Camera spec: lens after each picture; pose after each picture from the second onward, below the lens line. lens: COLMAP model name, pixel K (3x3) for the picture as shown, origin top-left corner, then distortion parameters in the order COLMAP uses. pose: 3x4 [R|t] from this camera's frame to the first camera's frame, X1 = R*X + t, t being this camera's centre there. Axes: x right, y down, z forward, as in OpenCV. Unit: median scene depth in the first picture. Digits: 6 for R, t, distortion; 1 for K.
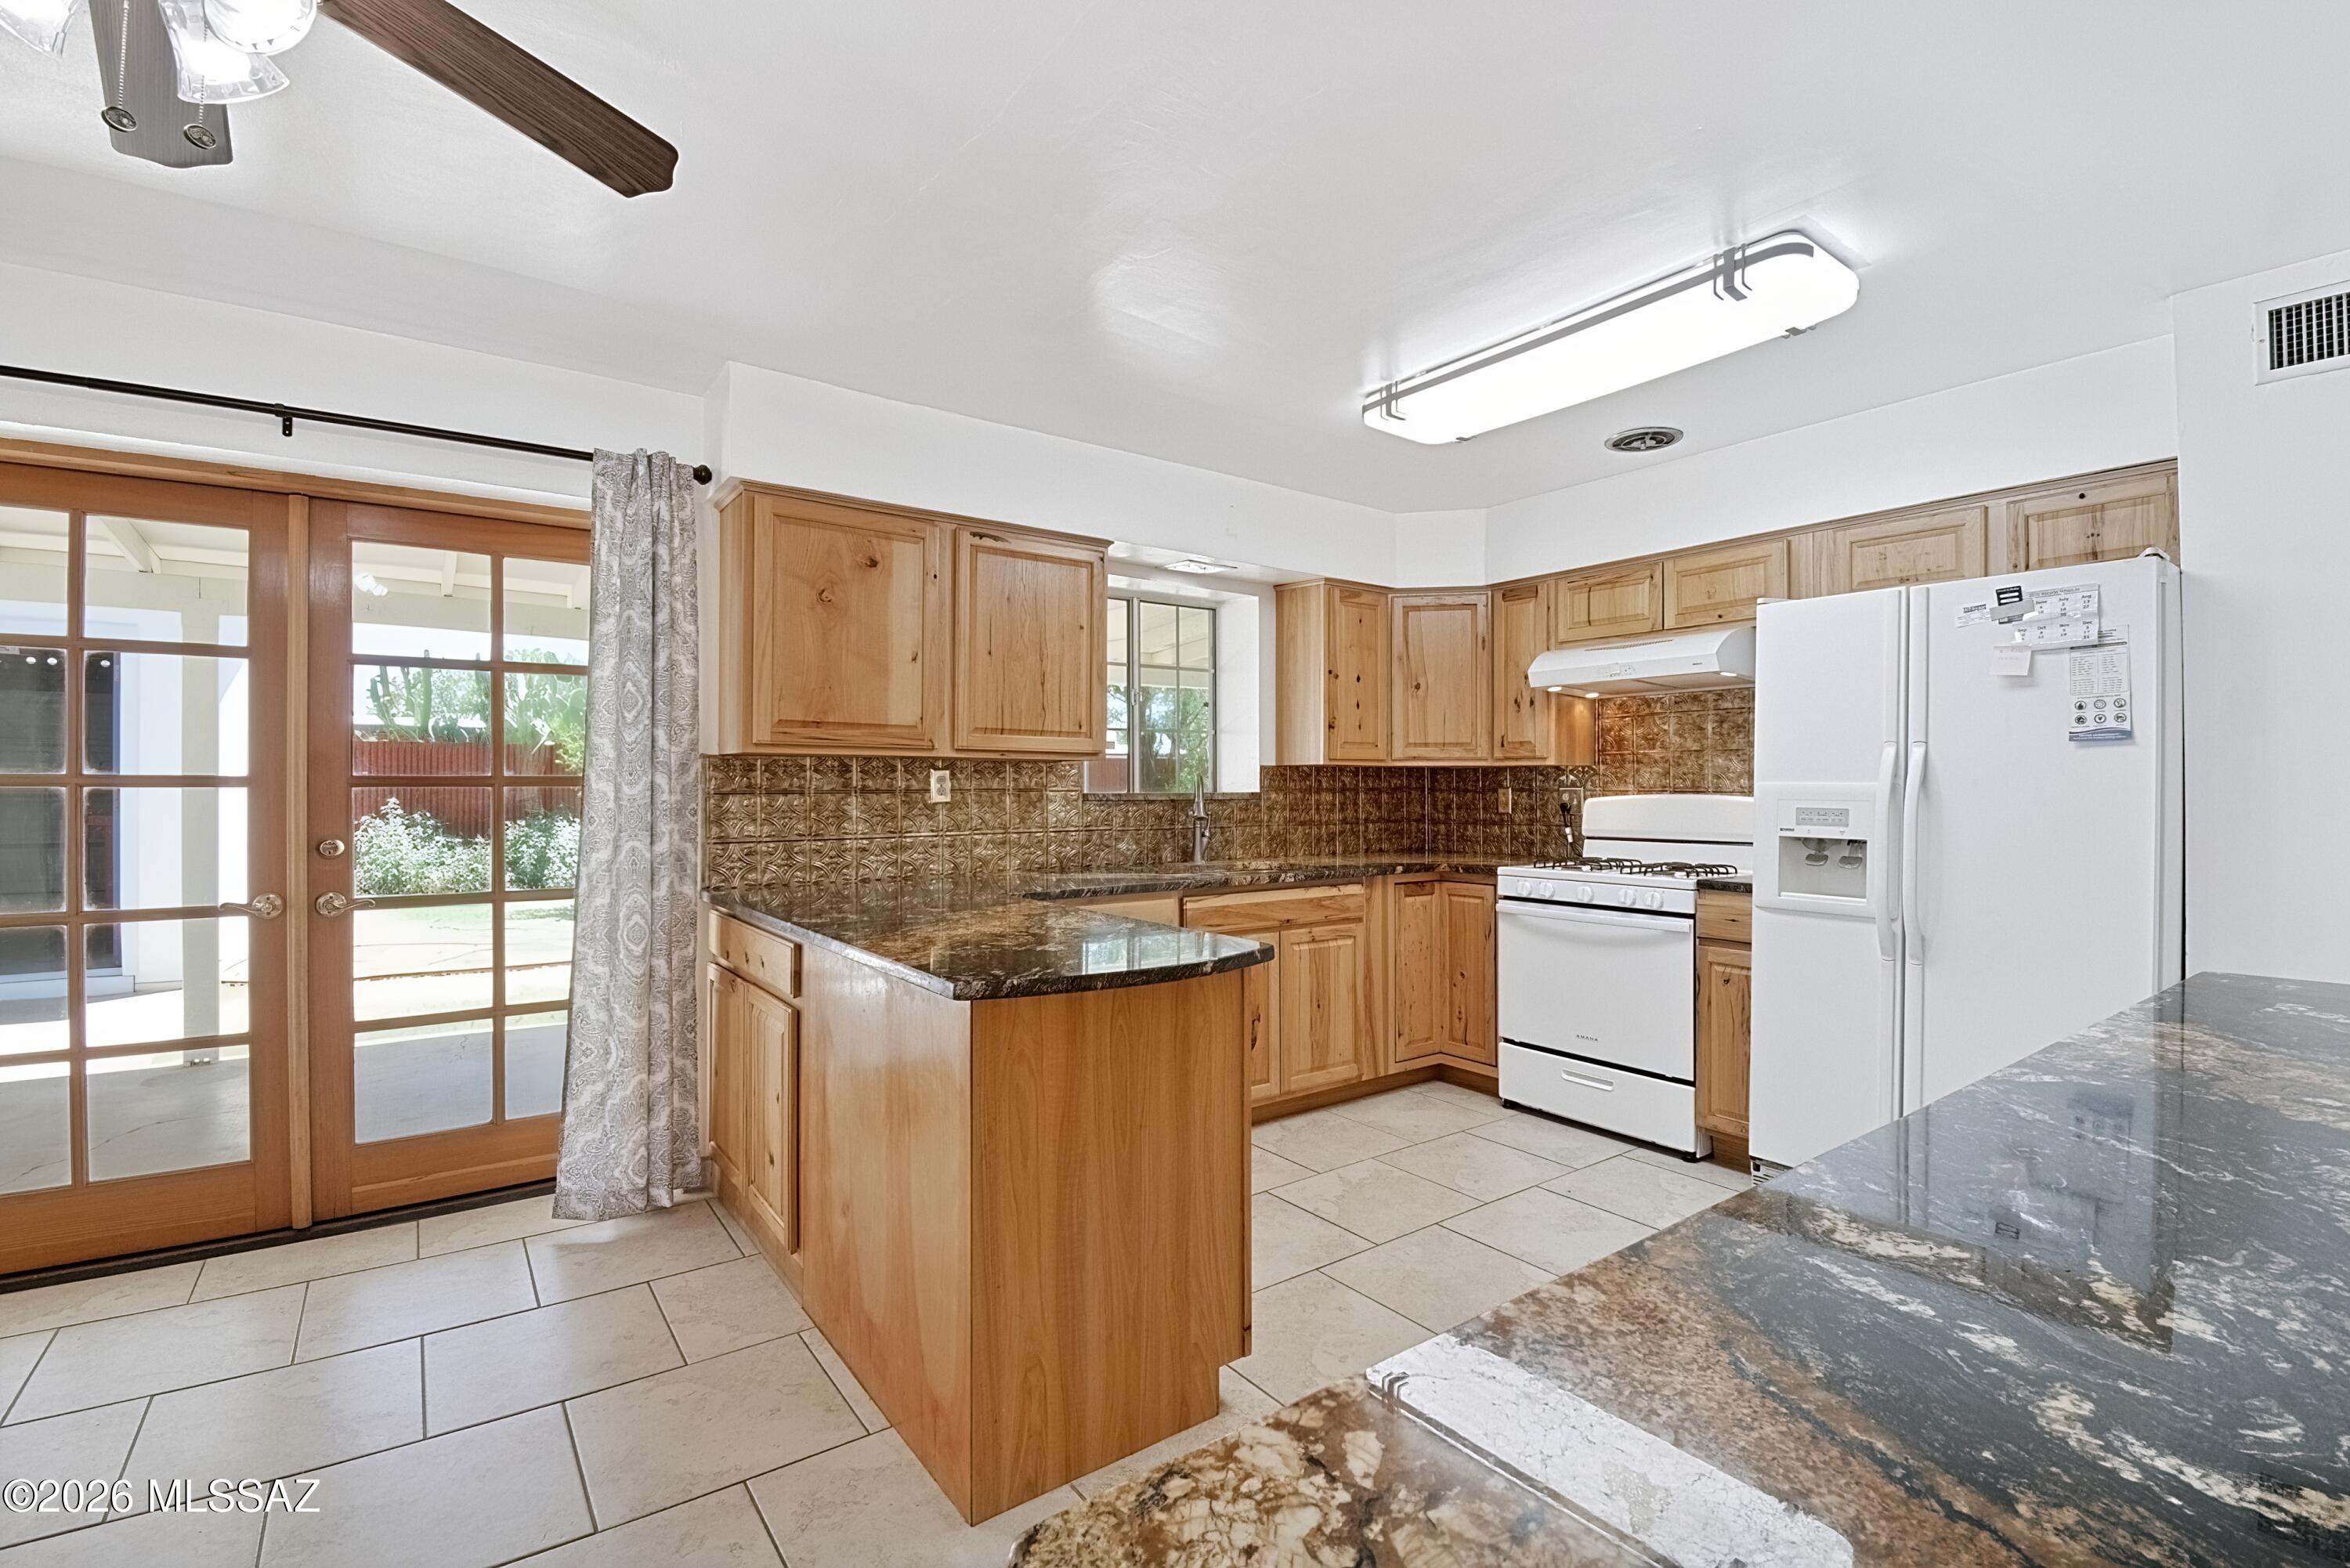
lens RADIAL K [[1043.7, 0, 1170.7], [0, 1043.7, 784.6], [0, 0, 1]] dist [0.011144, -0.019768]
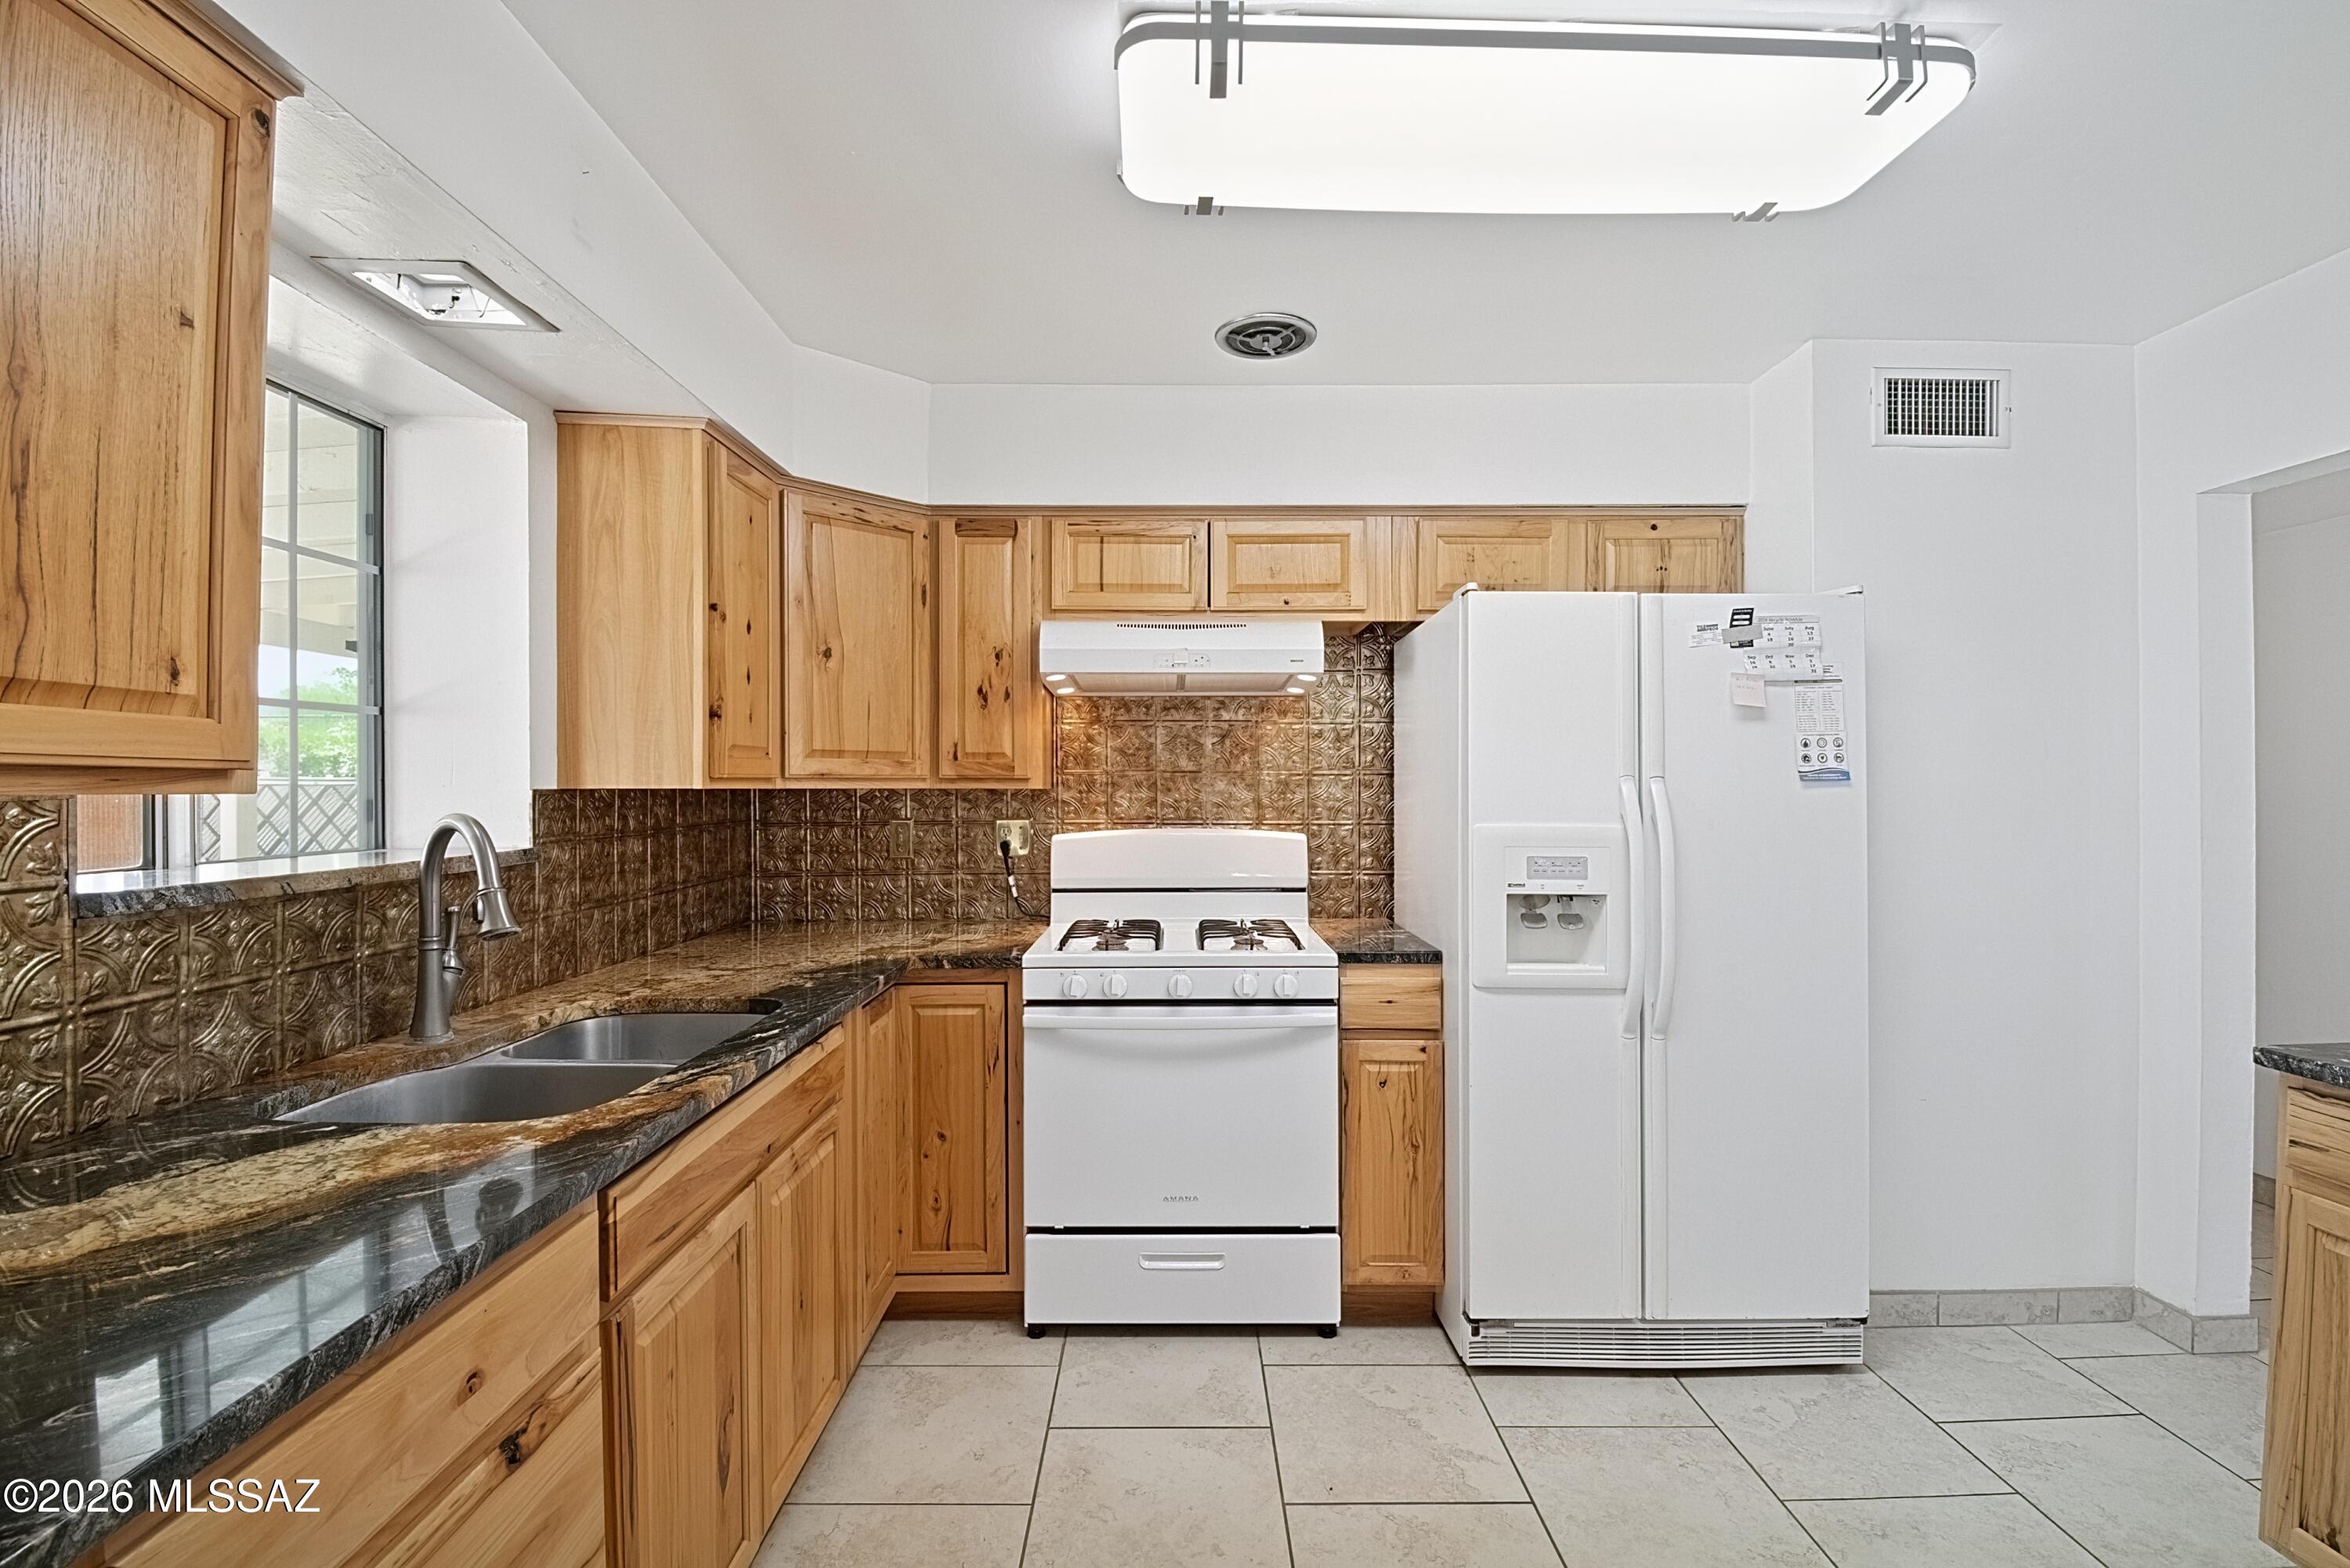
lens RADIAL K [[1043.7, 0, 1176.0], [0, 1043.7, 786.1], [0, 0, 1]] dist [0.011144, -0.019768]
pose [[0.584843, -0.002129, 0.811144, -0.148740], [-0.001187, 0.999993, 0.003480, -0.026309], [-0.811146, -0.002999, 0.584836, 0.600350]]
